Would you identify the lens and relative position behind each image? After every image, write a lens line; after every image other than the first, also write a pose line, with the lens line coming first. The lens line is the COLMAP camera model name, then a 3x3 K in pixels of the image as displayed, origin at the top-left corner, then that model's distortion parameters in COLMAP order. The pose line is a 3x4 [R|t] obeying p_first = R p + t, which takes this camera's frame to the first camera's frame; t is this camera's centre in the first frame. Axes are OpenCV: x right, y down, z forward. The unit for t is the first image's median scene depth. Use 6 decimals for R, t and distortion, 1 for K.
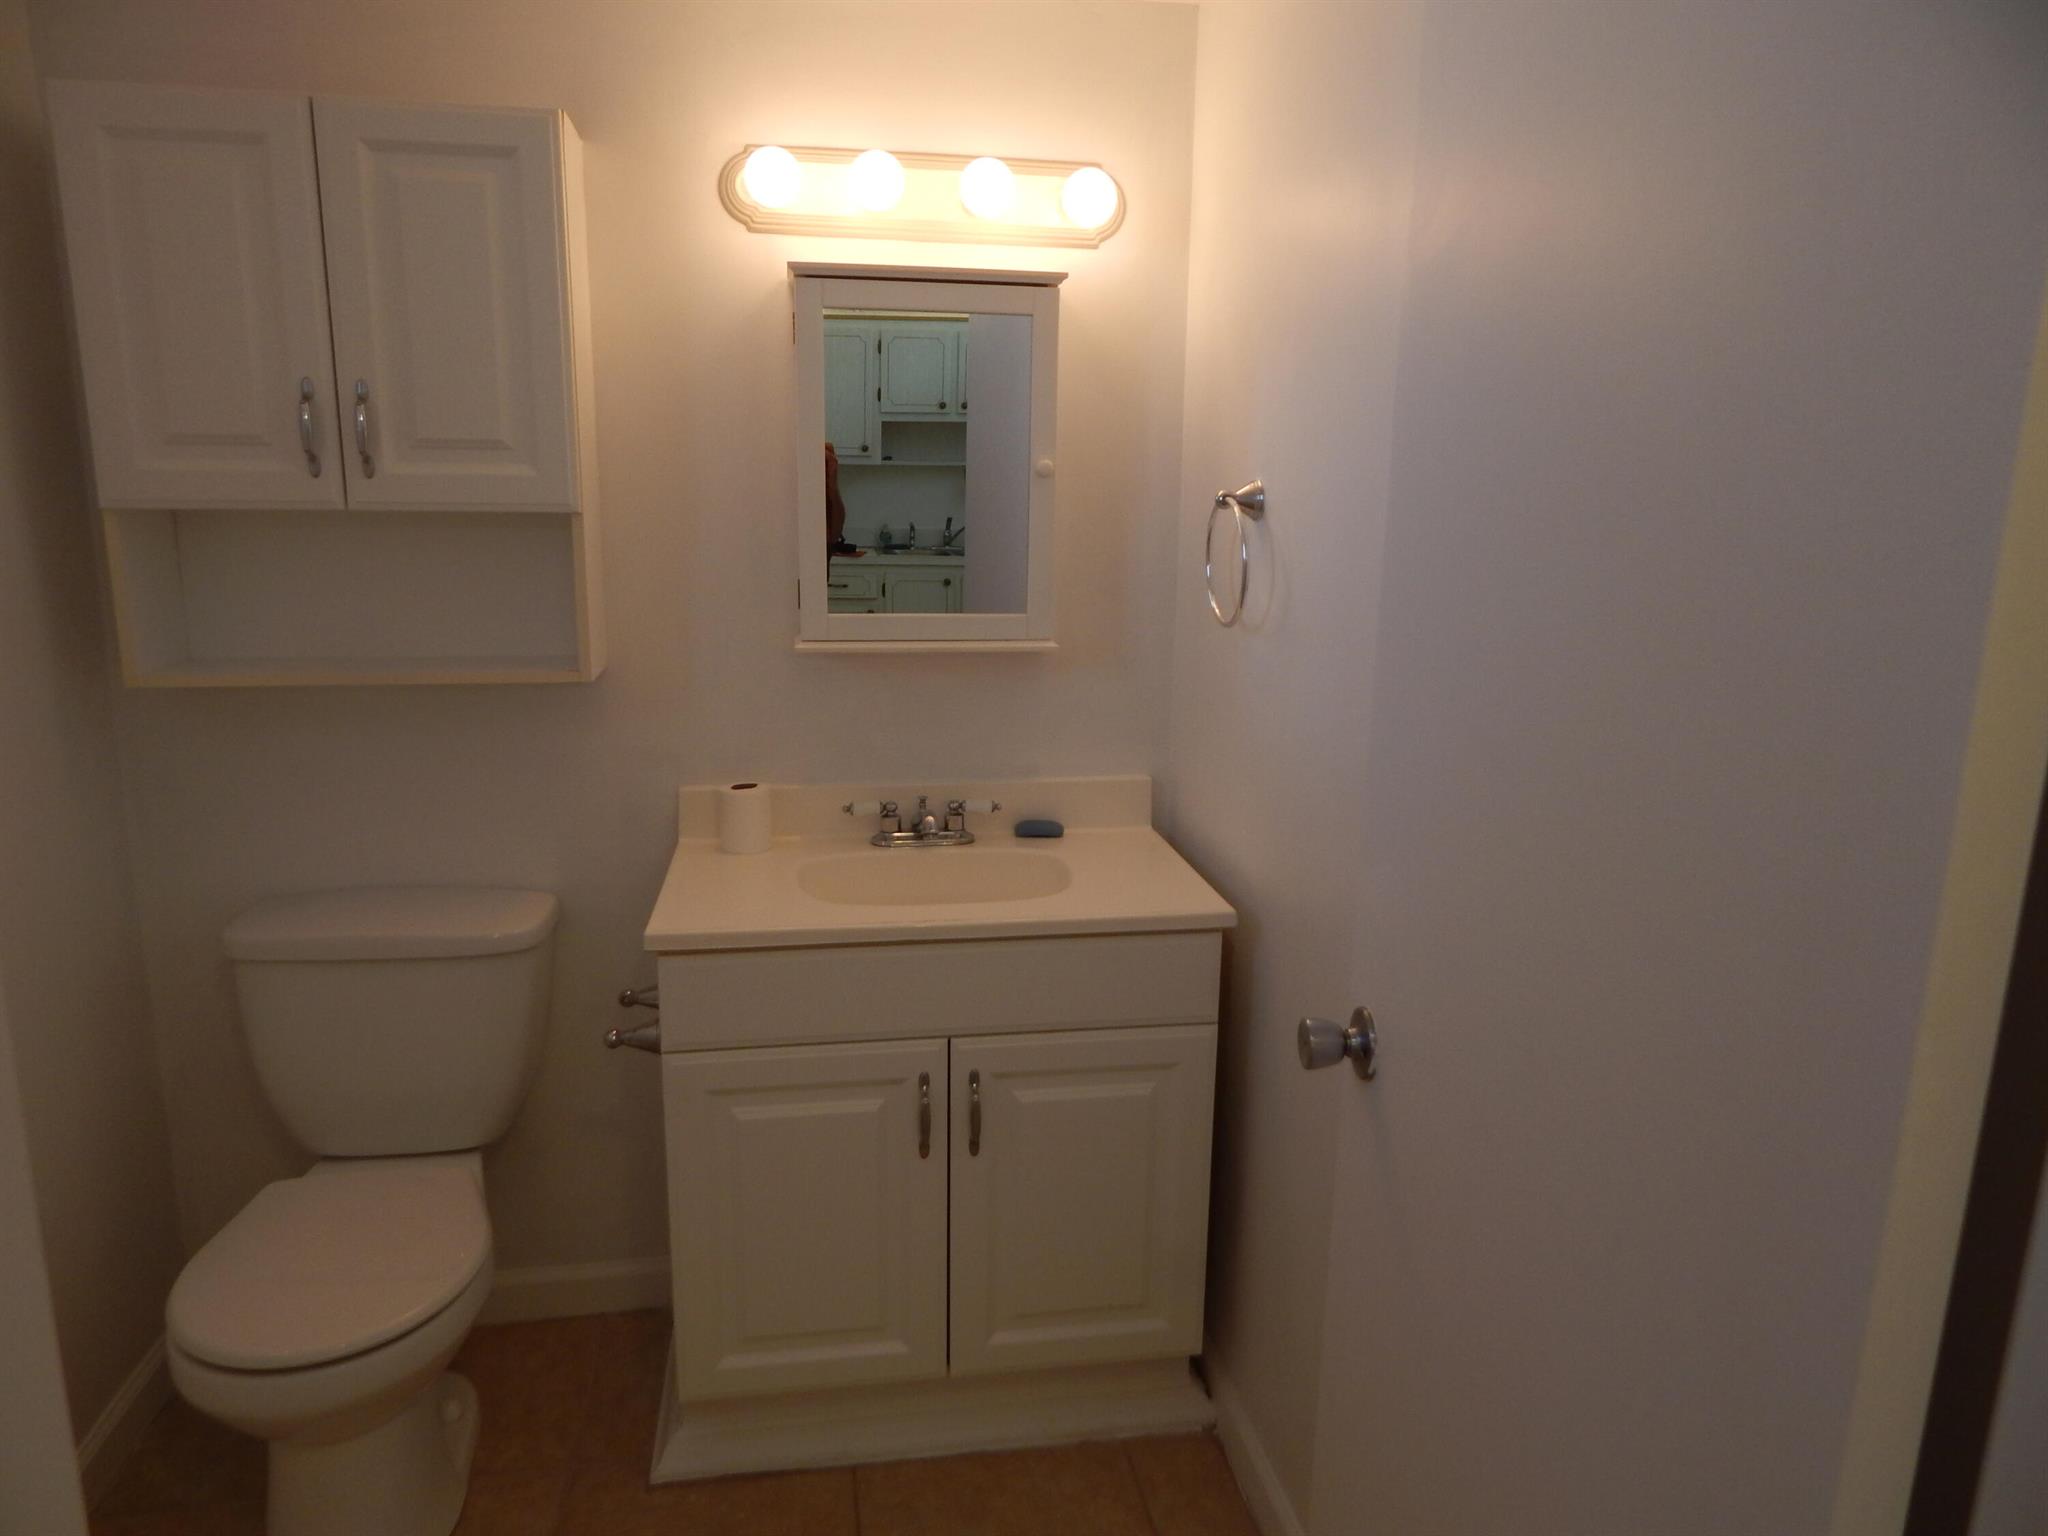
lens RADIAL K [[1351.9, 0, 1033.8], [0, 1351.9, 754.0], [0, 0, 1]] dist [-0.000028, -0.003707]
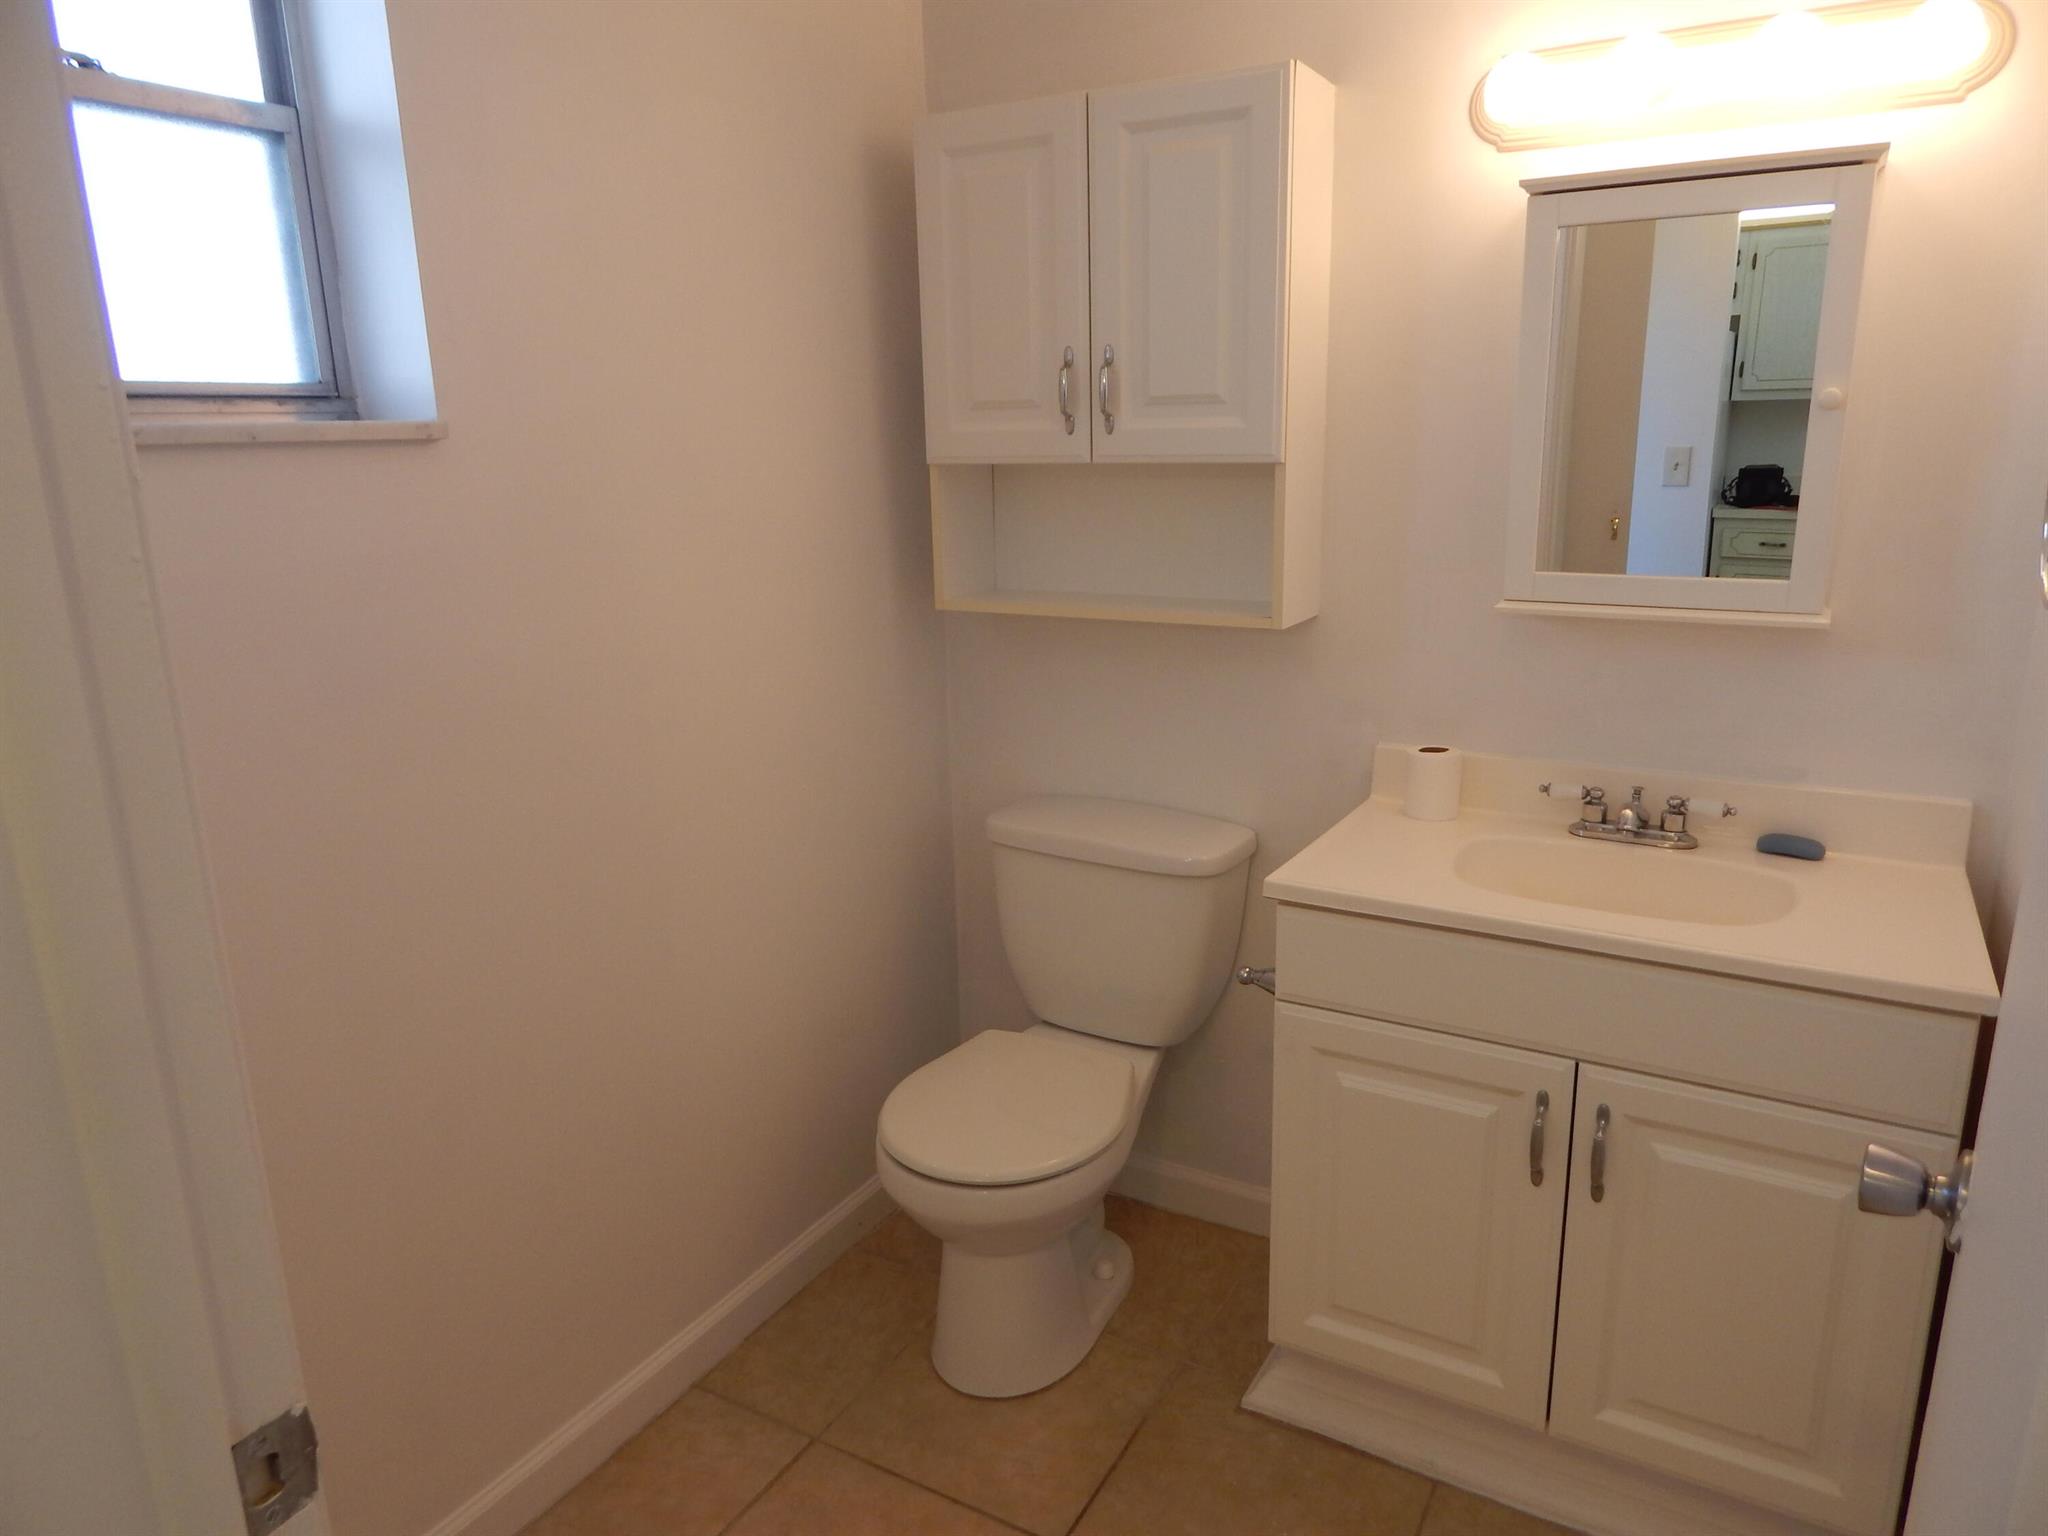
lens RADIAL K [[1355.7, 0, 1021.7], [0, 1355.7, 759.4], [0, 0, 1]] dist [-0.002394, -0.003085]
pose [[0.761670, 0.124325, -0.635926, 0.185081], [-0.100326, 0.992213, 0.073815, -0.011727], [0.640151, 0.007577, 0.768212, 0.088315]]
